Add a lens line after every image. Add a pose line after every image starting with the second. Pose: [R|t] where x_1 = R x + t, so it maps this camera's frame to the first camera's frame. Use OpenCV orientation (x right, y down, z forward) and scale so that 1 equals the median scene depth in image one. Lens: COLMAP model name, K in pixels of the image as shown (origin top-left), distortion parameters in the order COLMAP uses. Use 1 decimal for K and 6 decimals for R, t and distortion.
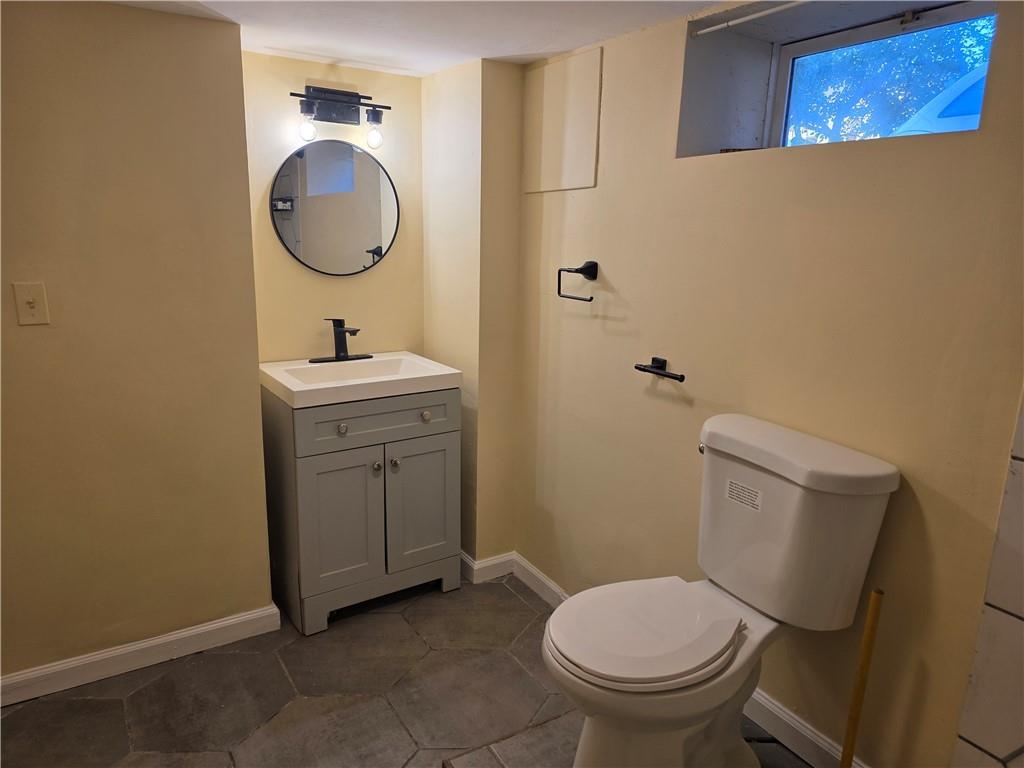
lens RADIAL K [[676.7, 0, 512.0], [0, 676.7, 384.0], [0, 0, 1]] dist [0.000135, -0.000507]
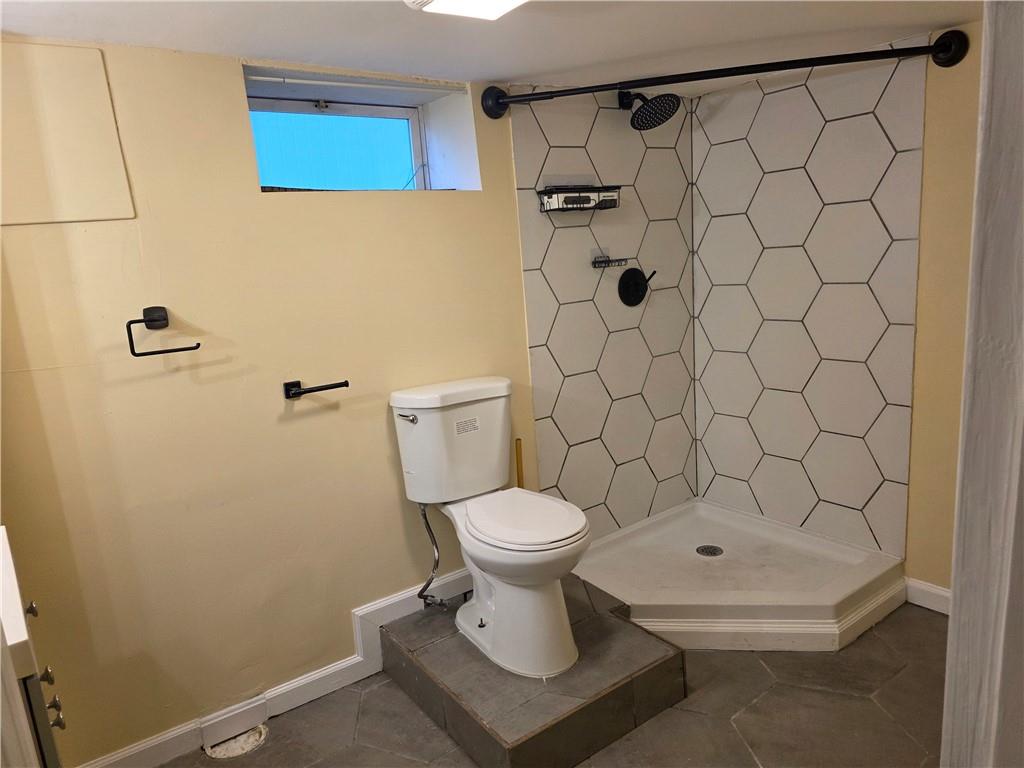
lens RADIAL K [[676.7, 0, 512.0], [0, 676.7, 384.0], [0, 0, 1]] dist [0.000135, -0.000507]
pose [[-0.067618, -0.201714, 0.977108, -0.766760], [0.301544, 0.929416, 0.212736, -0.143490], [-0.951051, 0.309026, -0.002020, 0.640934]]
